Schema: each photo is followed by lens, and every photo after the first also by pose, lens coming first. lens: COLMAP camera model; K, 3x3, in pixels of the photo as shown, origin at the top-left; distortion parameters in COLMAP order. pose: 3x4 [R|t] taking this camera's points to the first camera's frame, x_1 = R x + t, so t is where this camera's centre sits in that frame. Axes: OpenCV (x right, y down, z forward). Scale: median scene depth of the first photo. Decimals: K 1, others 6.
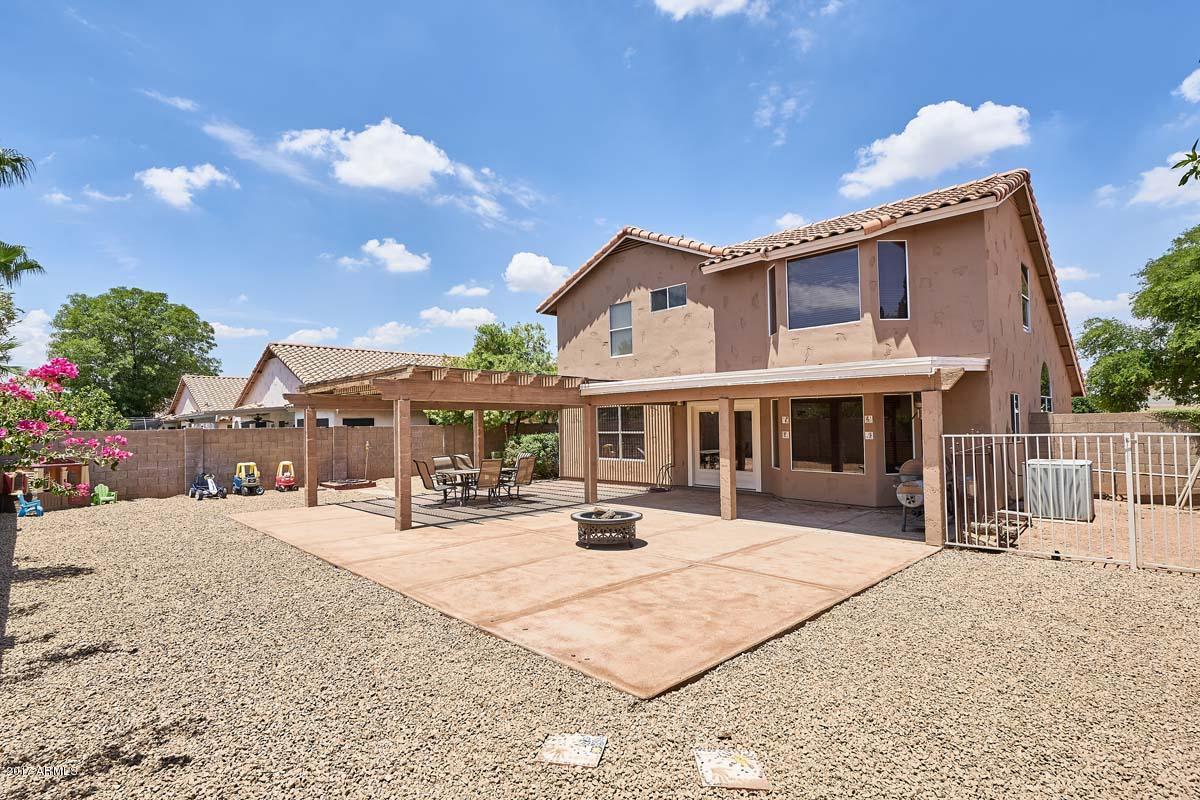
lens RADIAL K [[549.9, 0, 614.1], [0, 549.9, 406.4], [0, 0, 1]] dist [-0.002866, 0.001339]
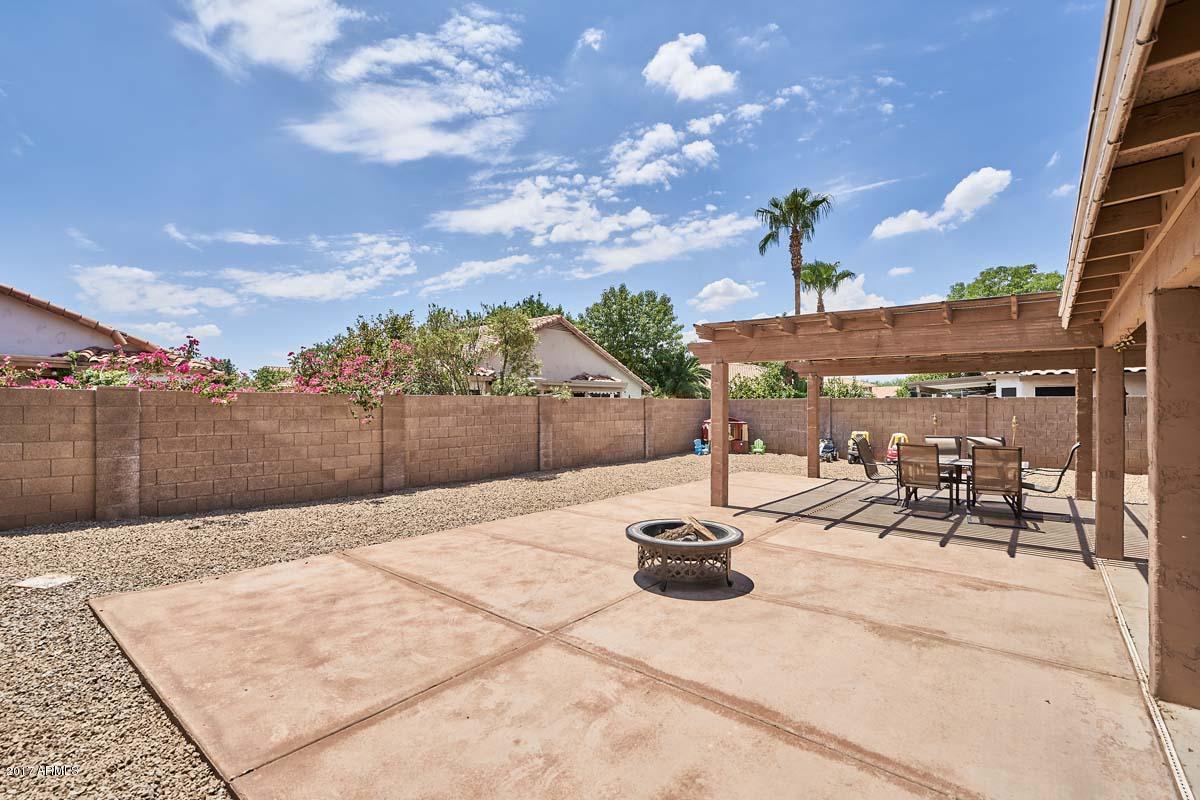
lens RADIAL K [[549.9, 0, 593.9], [0, 549.9, 410.4], [0, 0, 1]] dist [-0.002866, 0.001339]
pose [[0.115077, 0.025376, -0.993032, 0.764355], [0.028739, 0.999170, 0.028864, 0.054817], [0.992941, -0.031860, 0.114252, 1.090942]]
